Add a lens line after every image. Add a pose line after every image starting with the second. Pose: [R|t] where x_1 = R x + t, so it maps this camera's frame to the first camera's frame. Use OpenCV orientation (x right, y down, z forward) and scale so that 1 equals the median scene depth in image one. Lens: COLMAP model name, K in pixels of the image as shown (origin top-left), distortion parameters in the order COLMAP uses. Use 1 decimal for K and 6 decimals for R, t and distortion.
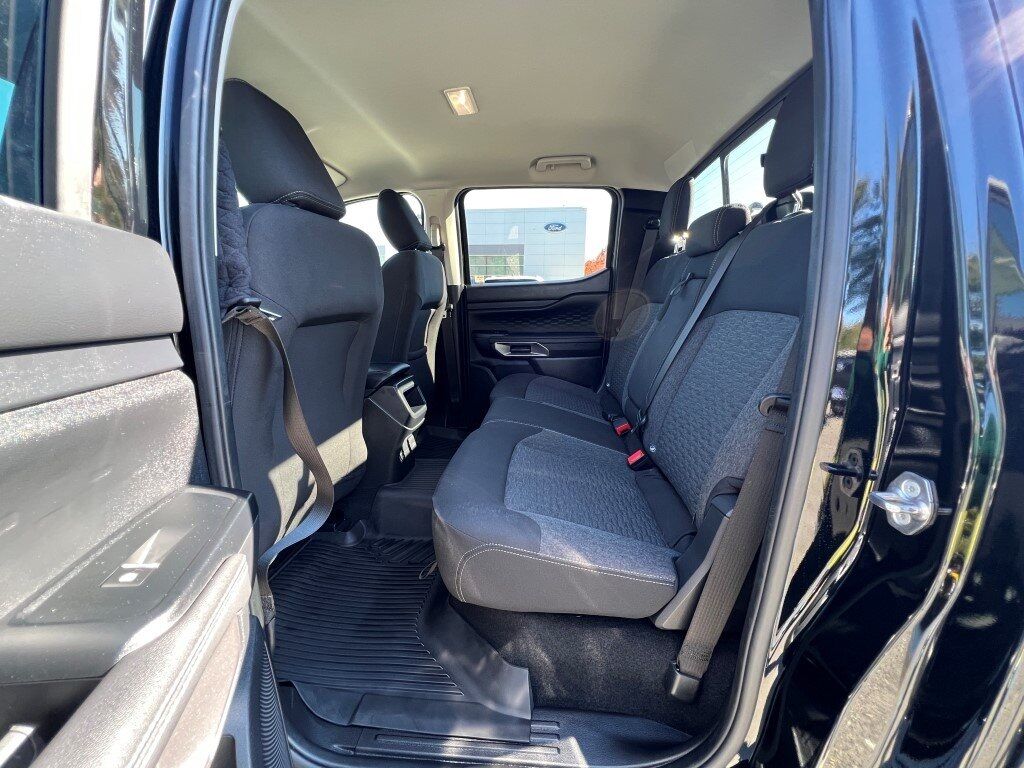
lens RADIAL K [[411.7, 0, 510.9], [0, 411.7, 380.7], [0, 0, 1]] dist [0.016554, 0.000092]
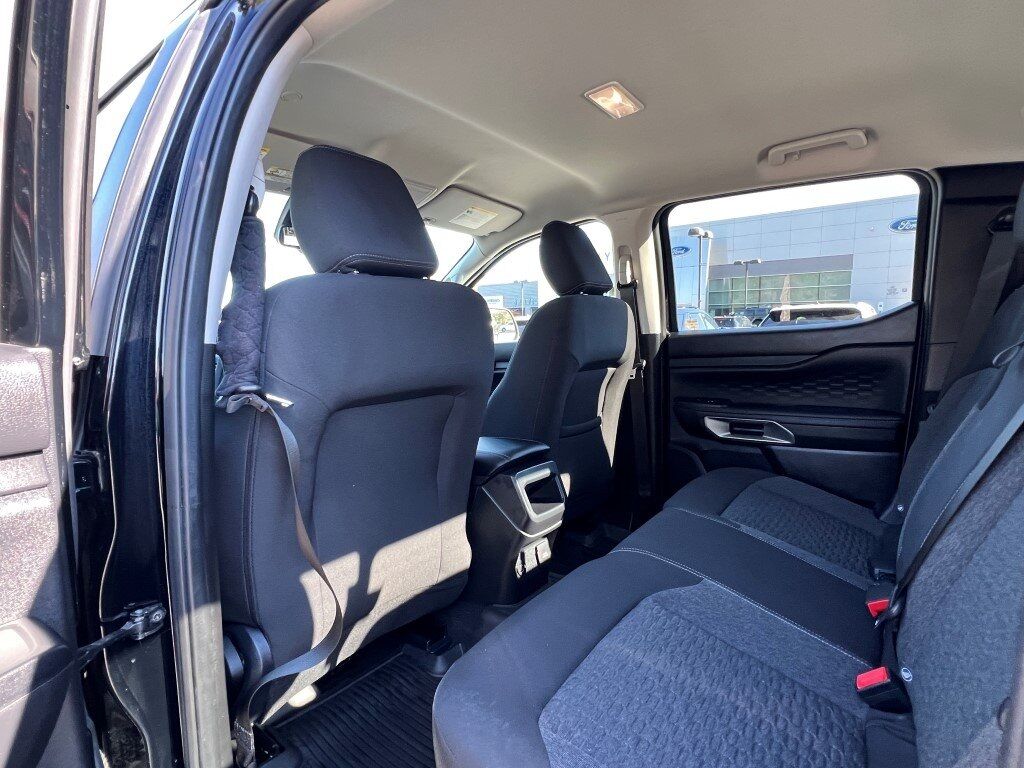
lens RADIAL K [[531.2, 0, 512.7], [0, 531.2, 386.7], [0, 0, 1]] dist [0.013253, -0.001449]
pose [[0.861004, 0.038730, -0.507121, 0.148790], [-0.089463, 0.993083, -0.076048, -0.053267], [0.500668, 0.110846, 0.858513, 0.098428]]
